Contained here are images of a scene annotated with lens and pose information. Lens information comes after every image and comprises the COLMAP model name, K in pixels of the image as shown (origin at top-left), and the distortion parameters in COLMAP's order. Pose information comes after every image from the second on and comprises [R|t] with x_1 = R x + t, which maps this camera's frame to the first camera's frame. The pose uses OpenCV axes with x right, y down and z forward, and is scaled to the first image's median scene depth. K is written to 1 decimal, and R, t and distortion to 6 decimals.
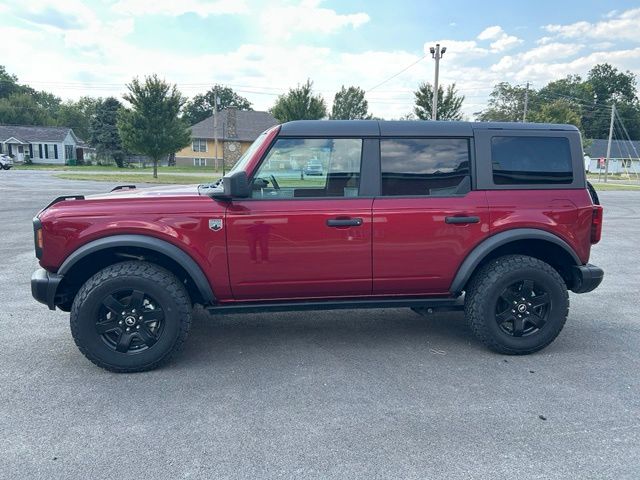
lens RADIAL K [[484.1, 0, 325.0], [0, 484.1, 238.0], [0, 0, 1]] dist [0.052344, -0.057129]
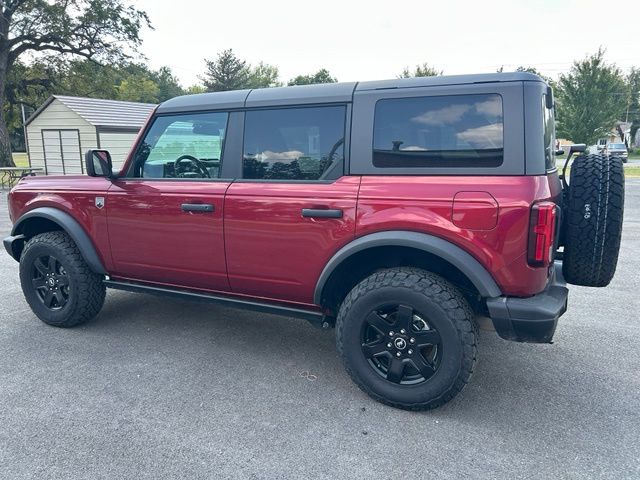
lens RADIAL K [[484.1, 0, 322.4], [0, 484.1, 241.2], [0, 0, 1]] dist [0.052344, -0.057129]
pose [[0.823277, 0.091092, -0.560283, 0.695904], [-0.074476, 0.995841, 0.052471, -0.031756], [0.562733, -0.001470, 0.826637, 0.359534]]
